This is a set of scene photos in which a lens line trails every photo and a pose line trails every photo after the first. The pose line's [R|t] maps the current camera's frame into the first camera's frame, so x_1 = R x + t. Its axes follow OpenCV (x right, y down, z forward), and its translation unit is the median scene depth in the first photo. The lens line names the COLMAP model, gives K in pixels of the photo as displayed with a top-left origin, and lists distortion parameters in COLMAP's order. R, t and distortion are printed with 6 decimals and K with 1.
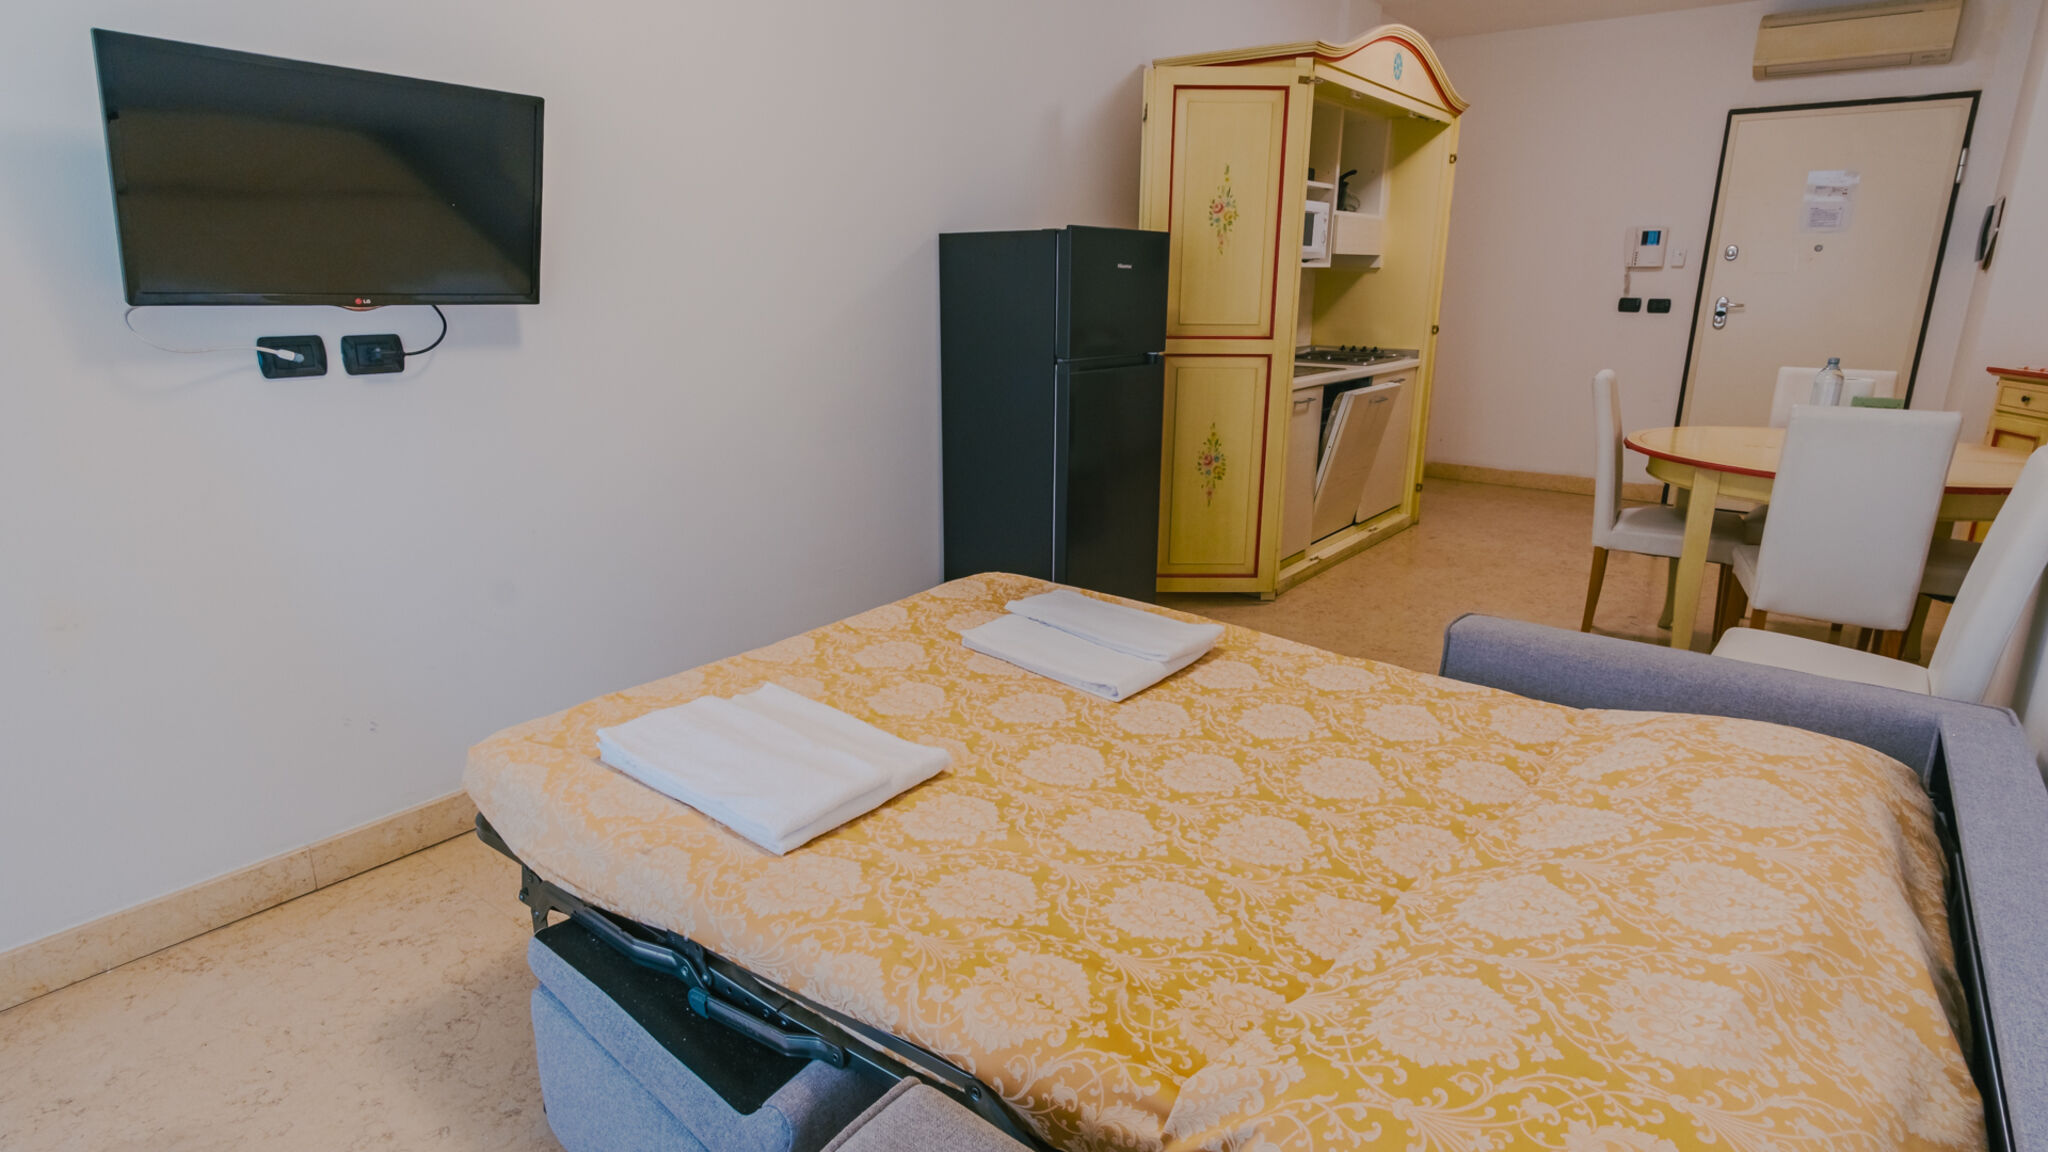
lens RADIAL K [[1030.3, 0, 1022.0], [0, 1030.3, 615.7], [0, 0, 1]] dist [0.003736, 0.000710]
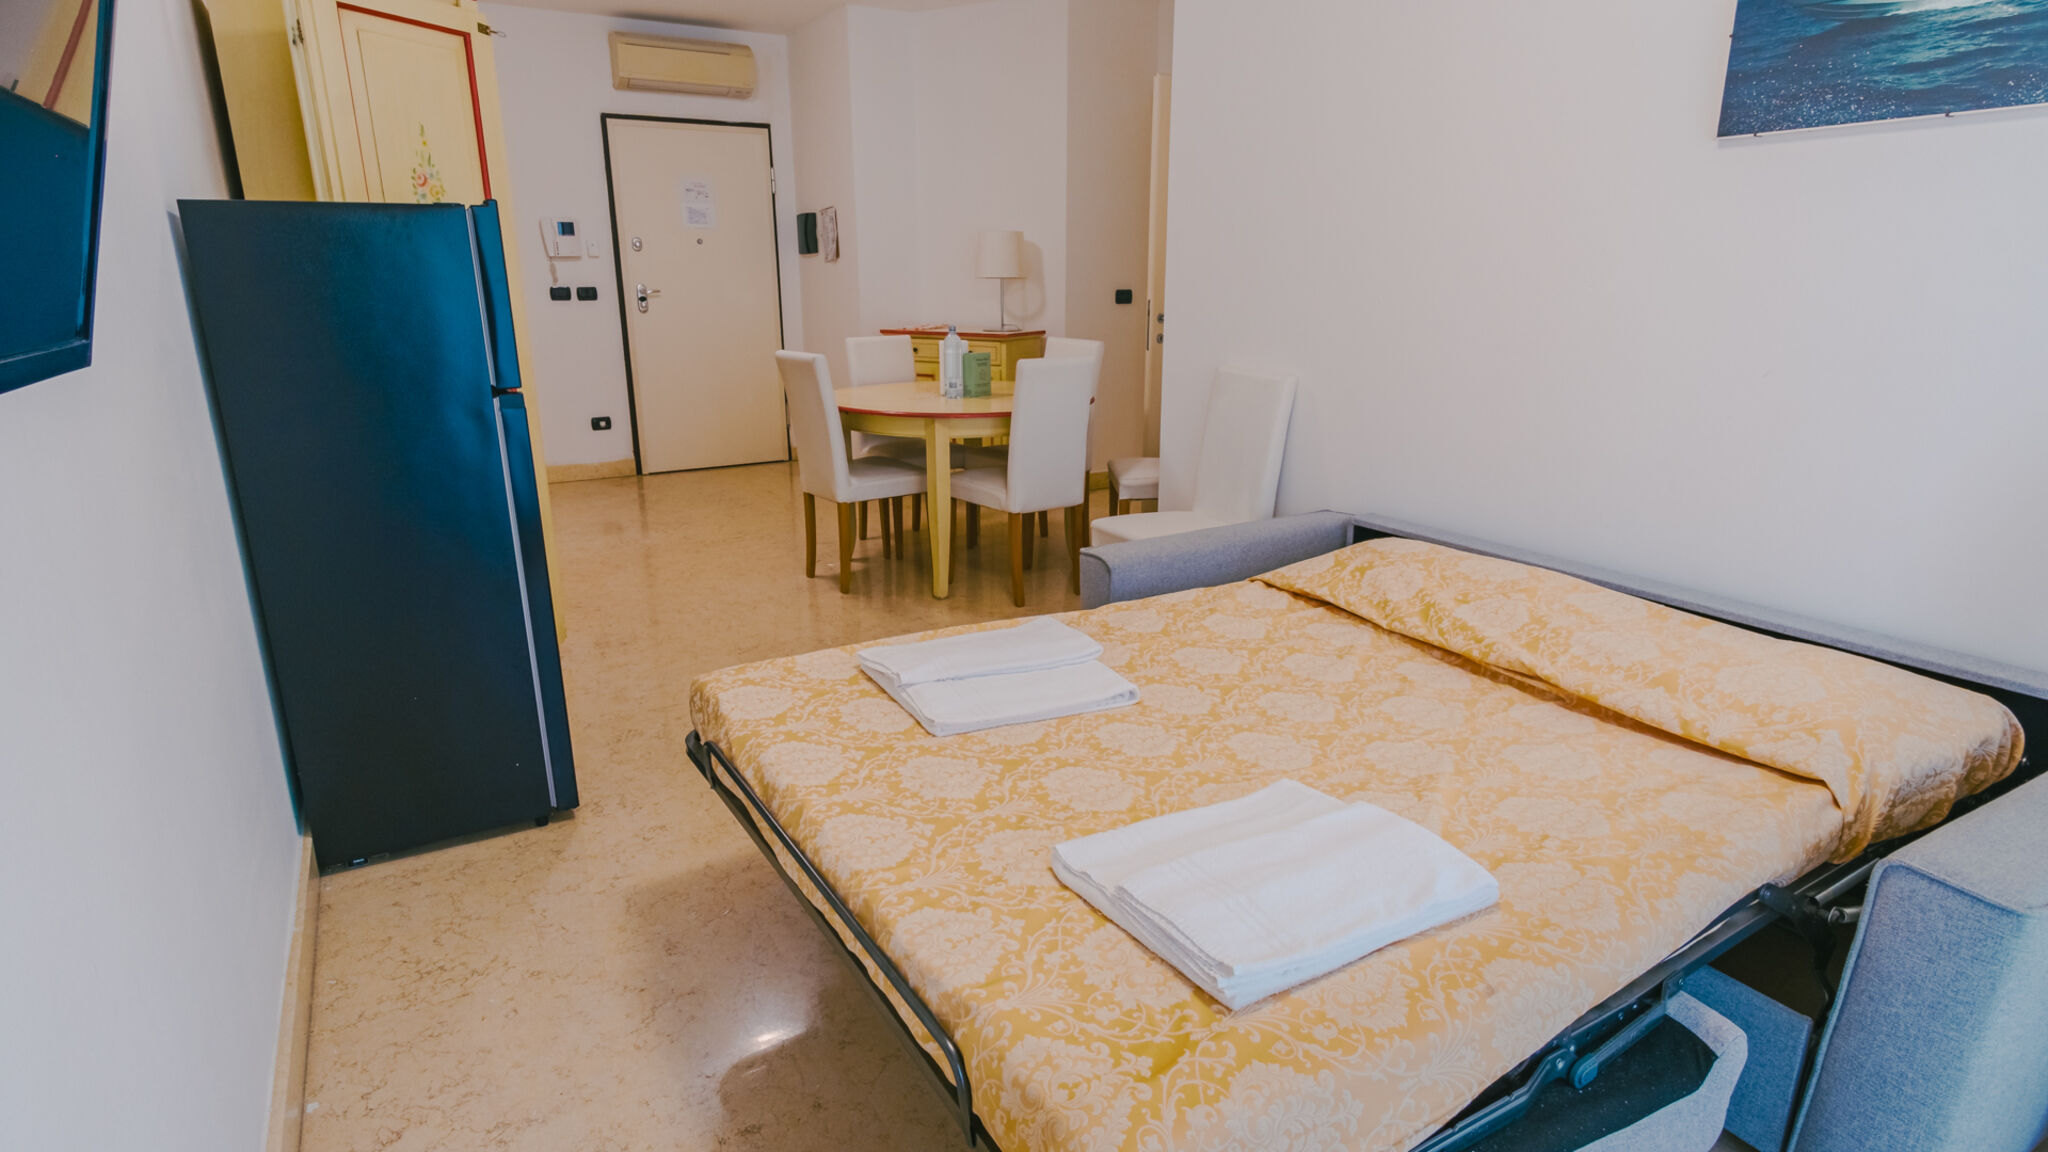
lens RADIAL K [[1098.7, 0, 1025.9], [0, 1098.7, 568.0], [0, 0, 1]] dist [-0.001637, -0.000148]
pose [[0.368417, -0.252000, 0.894855, -0.517218], [0.296697, 0.944096, 0.143715, -0.132448], [-0.881045, 0.212554, 0.422589, 0.398627]]
